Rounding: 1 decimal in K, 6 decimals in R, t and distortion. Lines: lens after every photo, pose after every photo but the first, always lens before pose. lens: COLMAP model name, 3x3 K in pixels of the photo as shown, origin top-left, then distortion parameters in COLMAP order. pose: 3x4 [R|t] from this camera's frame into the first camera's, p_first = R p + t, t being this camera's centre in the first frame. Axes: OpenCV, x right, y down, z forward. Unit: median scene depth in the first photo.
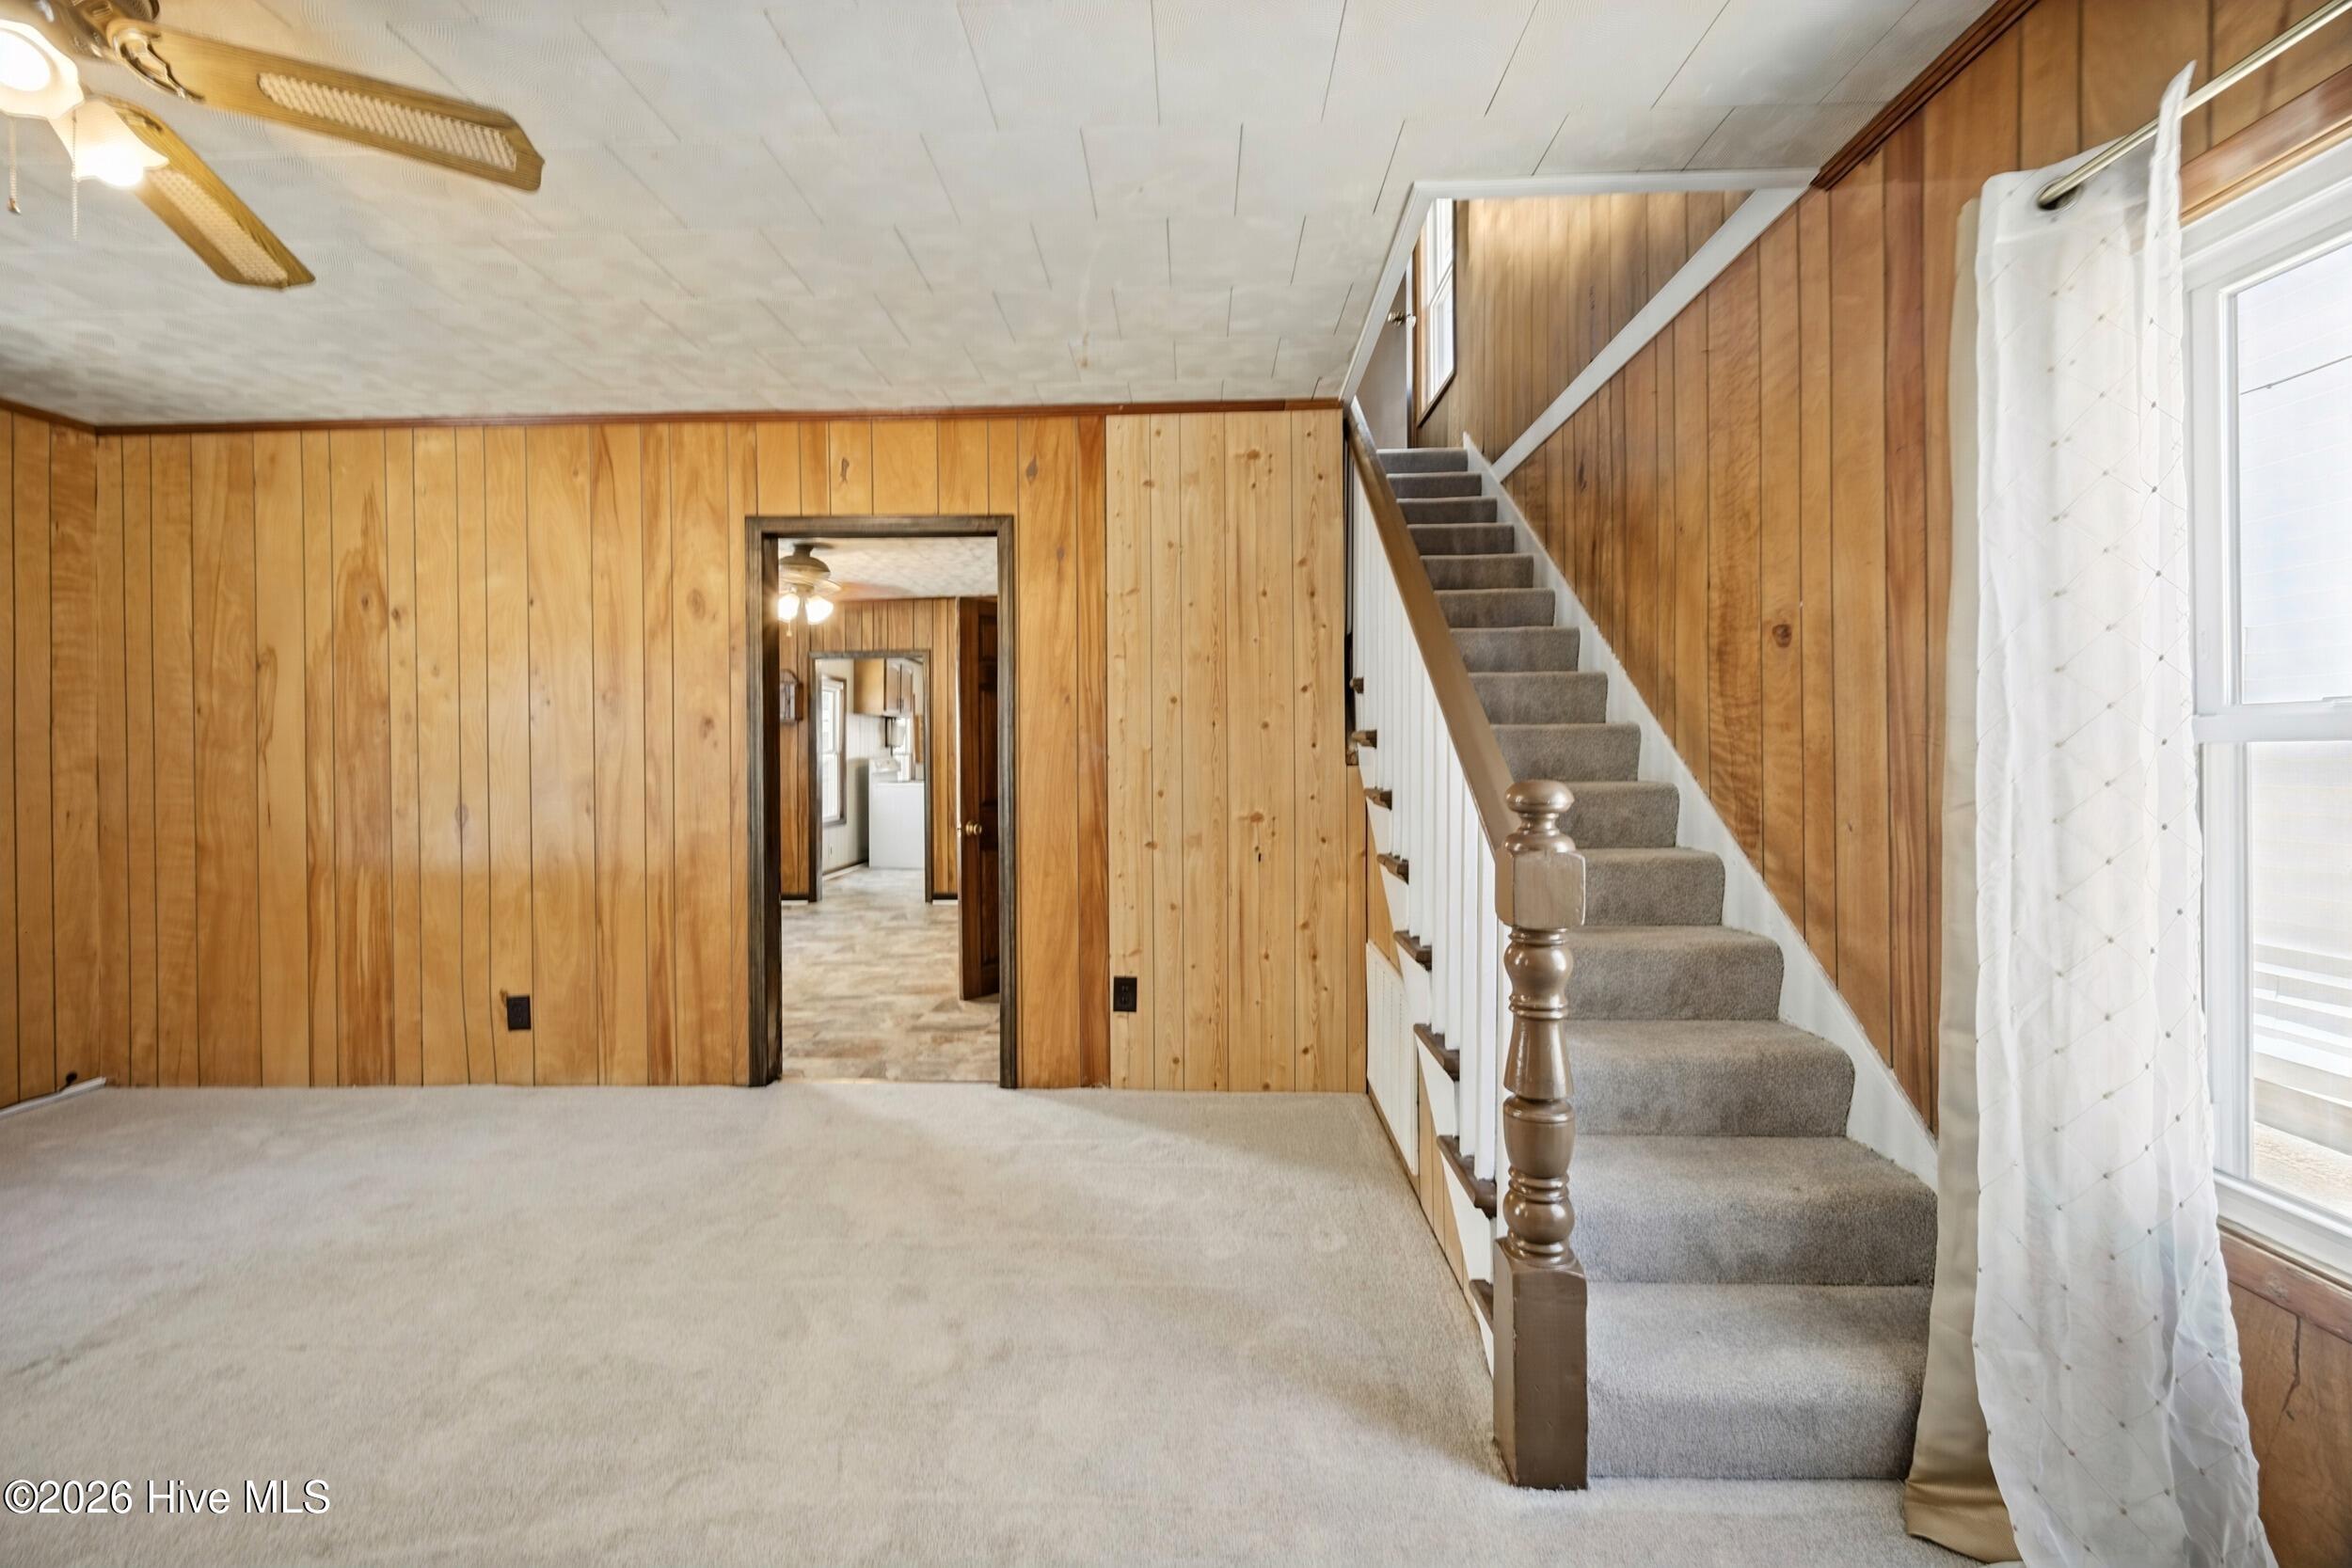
lens RADIAL K [[923.3, 0, 1158.2], [0, 923.3, 773.4], [0, 0, 1]] dist [-0.005868, 0.002226]
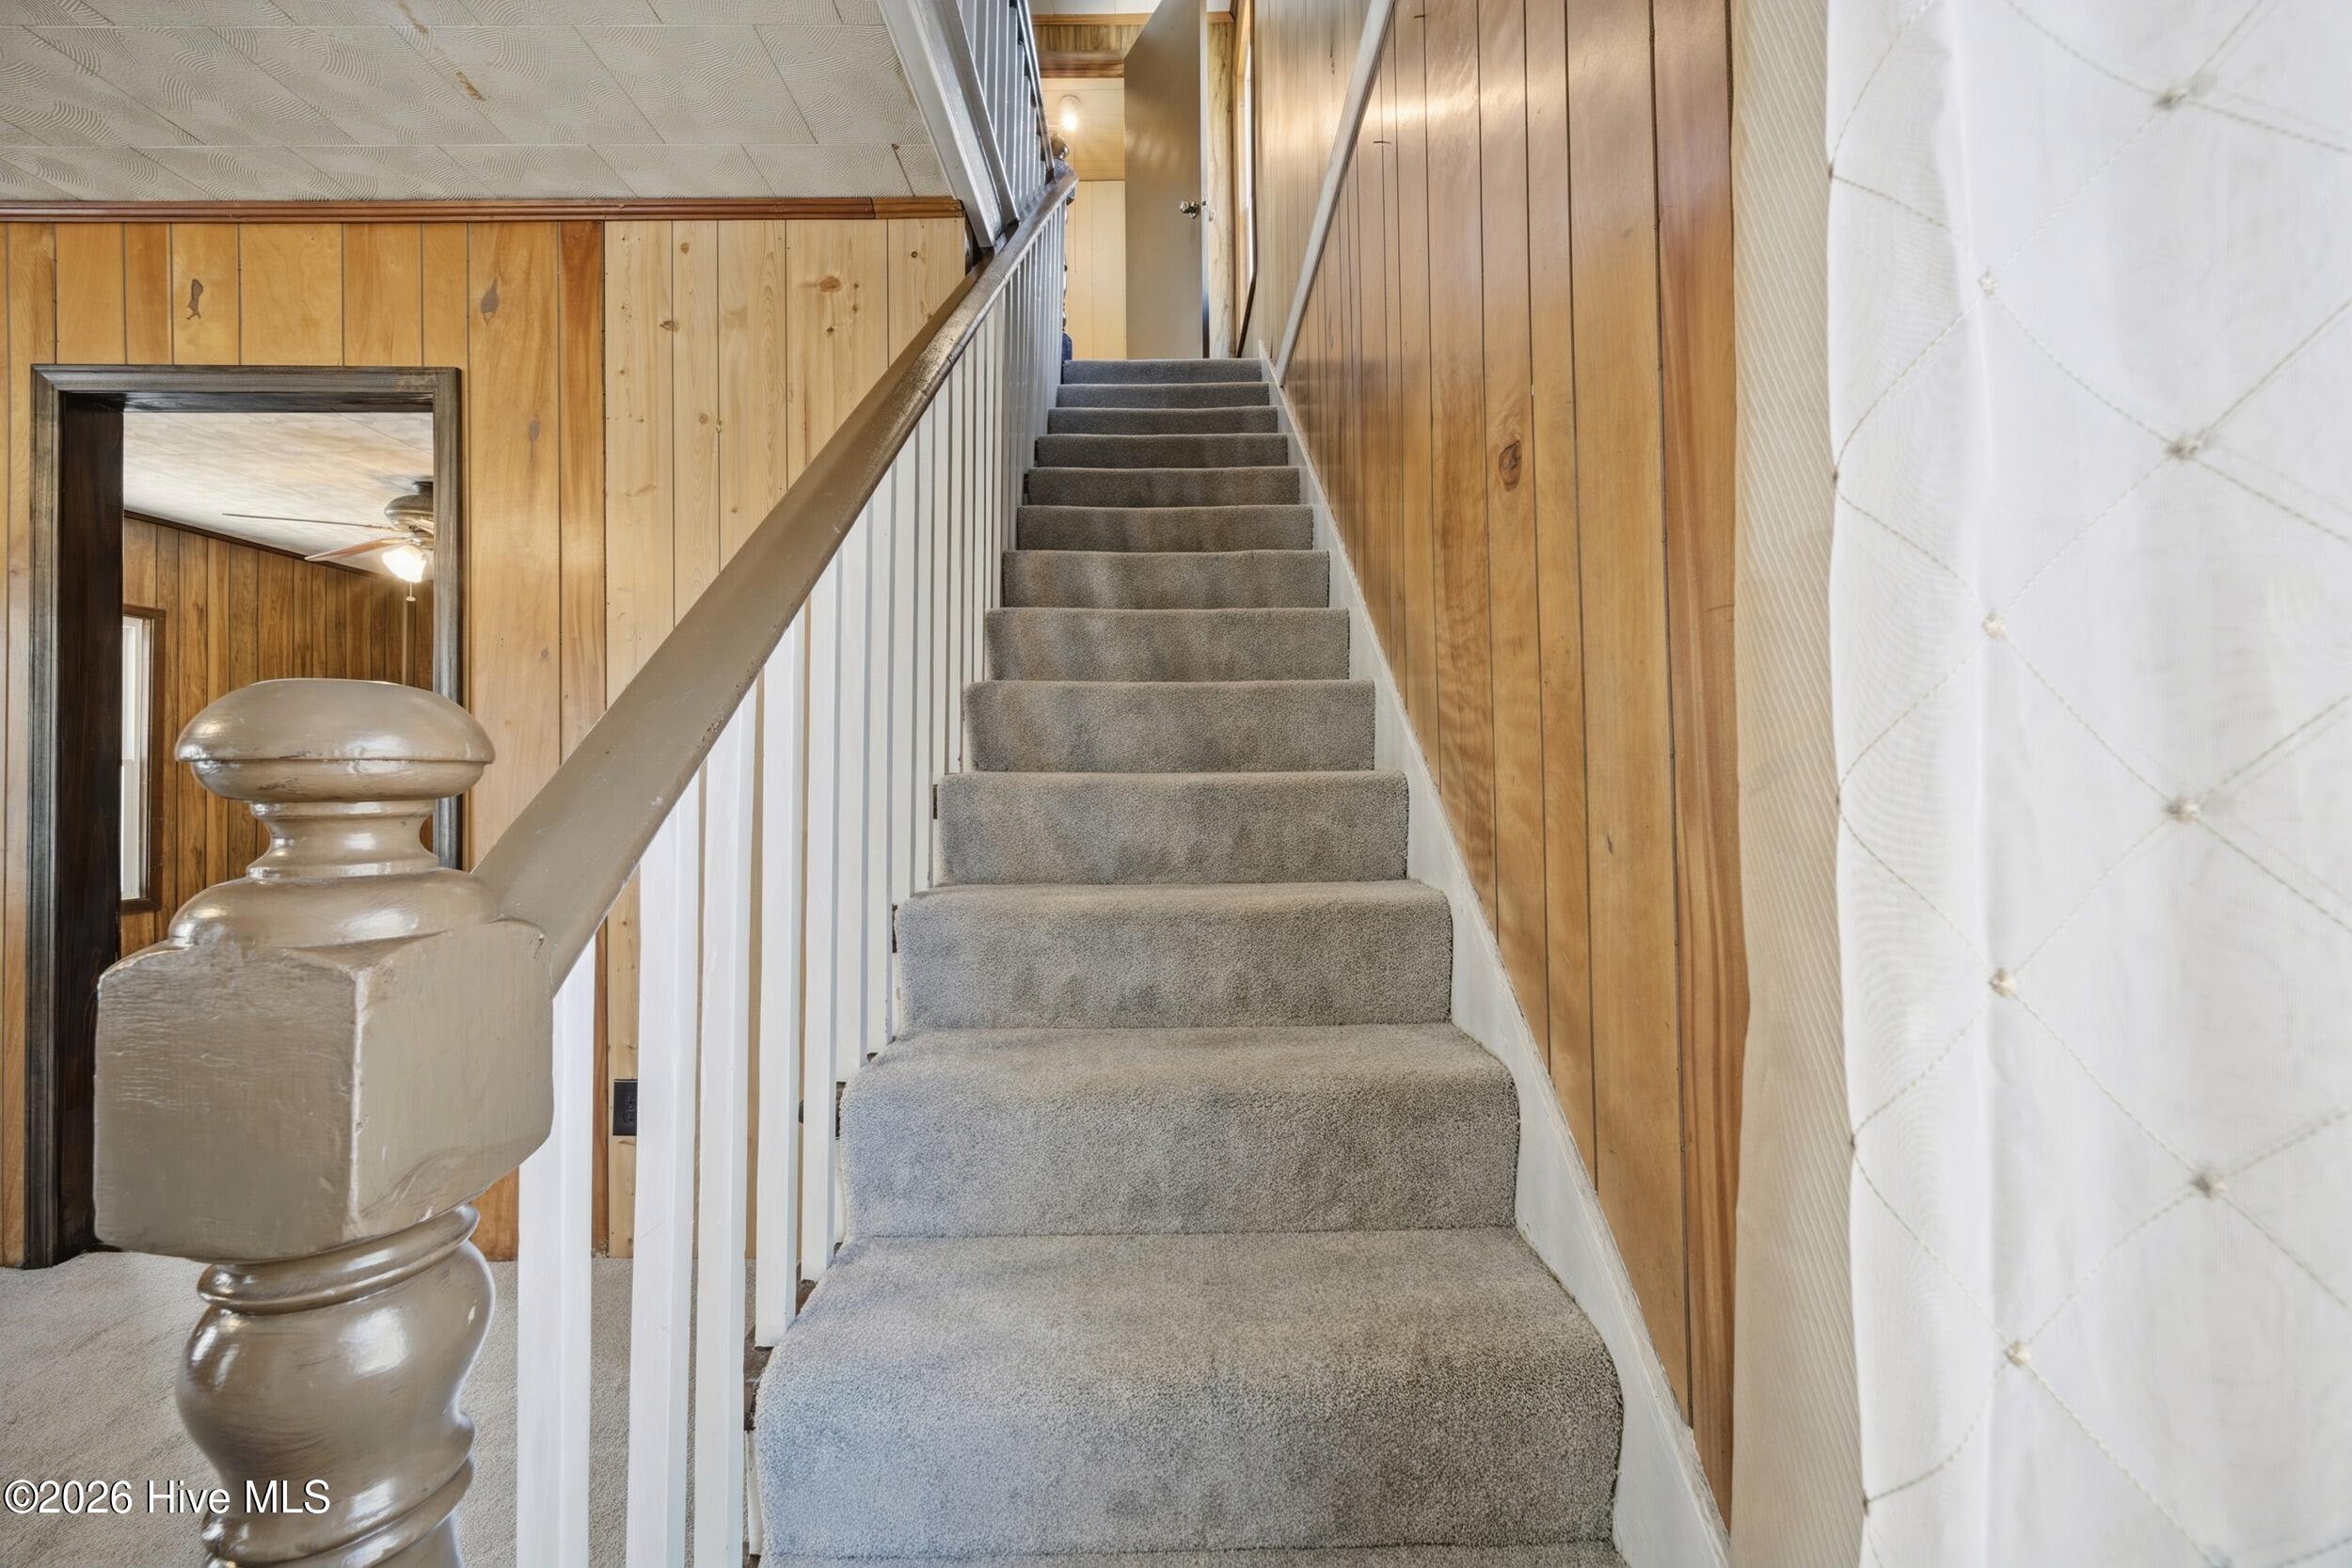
lens RADIAL K [[923.3, 0, 1163.4], [0, 923.3, 772.1], [0, 0, 1]] dist [-0.005868, 0.002226]
pose [[0.998790, -0.003740, 0.049027, 0.375265], [0.004778, 0.999767, -0.021066, 0.023536], [-0.048937, 0.021275, 0.998575, 0.411323]]
